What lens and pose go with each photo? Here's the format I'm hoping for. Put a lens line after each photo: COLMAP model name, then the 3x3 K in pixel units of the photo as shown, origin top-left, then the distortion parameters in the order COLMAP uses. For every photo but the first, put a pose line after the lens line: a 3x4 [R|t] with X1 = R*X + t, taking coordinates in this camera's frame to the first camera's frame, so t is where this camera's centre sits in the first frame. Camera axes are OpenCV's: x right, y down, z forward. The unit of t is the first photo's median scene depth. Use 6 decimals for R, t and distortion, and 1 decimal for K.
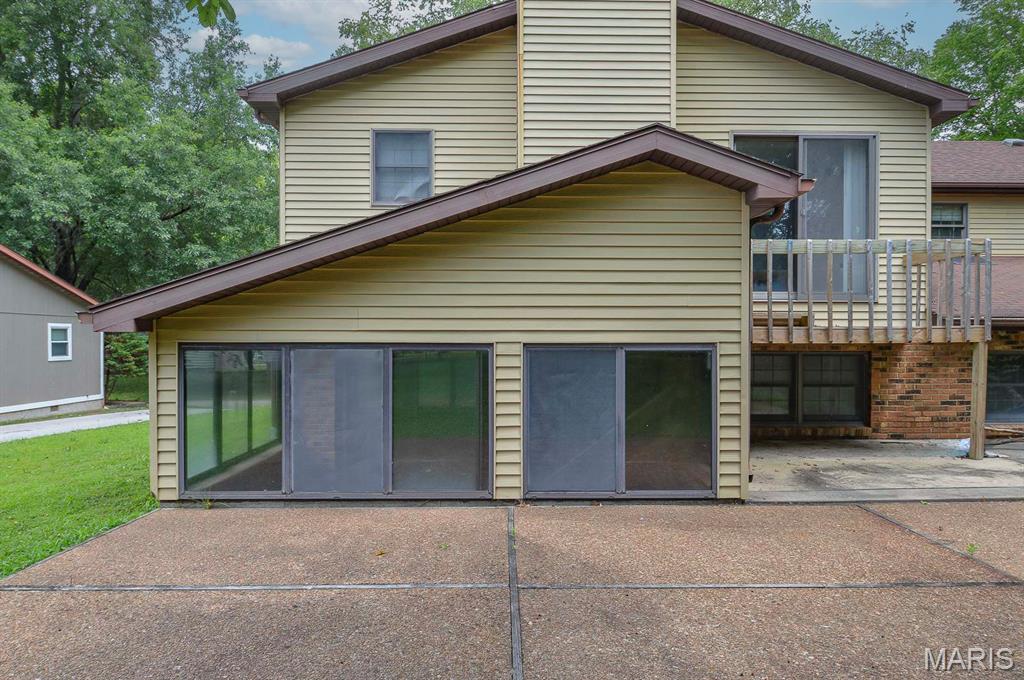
lens RADIAL K [[660.5, 0, 512.0], [0, 660.5, 340.0], [0, 0, 1]] dist [0.001947, -0.001757]
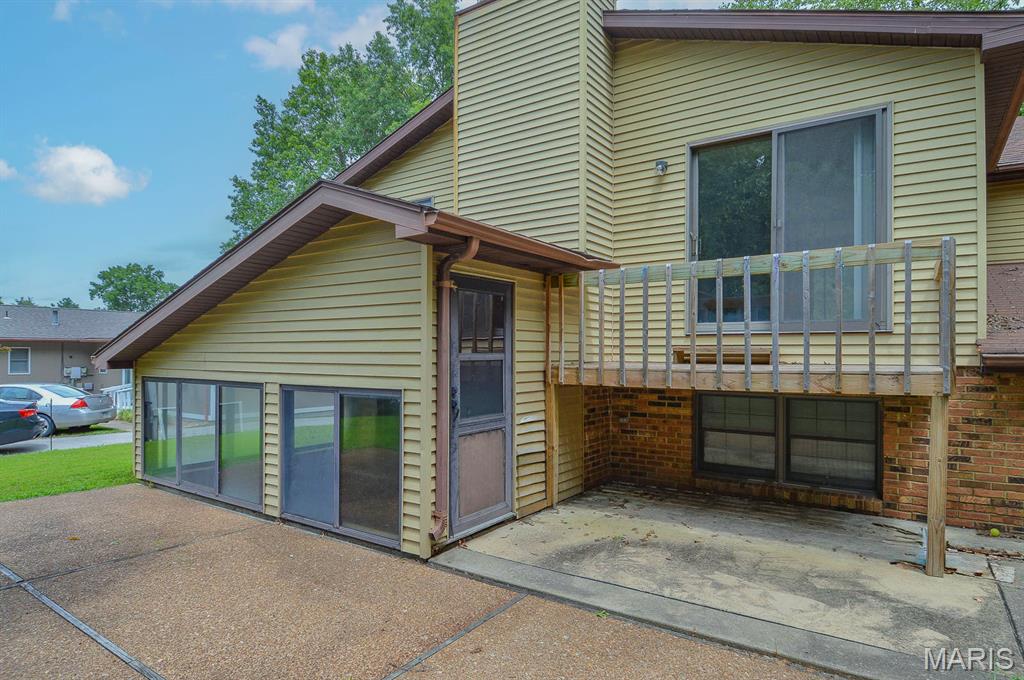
lens RADIAL K [[544.0, 0, 515.2], [0, 544.0, 346.2], [0, 0, 1]] dist [0.023860, -0.027920]
pose [[0.828080, -0.004561, -0.560592, 0.549949], [-0.004662, 0.999876, -0.015023, -0.030007], [0.560591, 0.015053, 0.827956, 0.261762]]
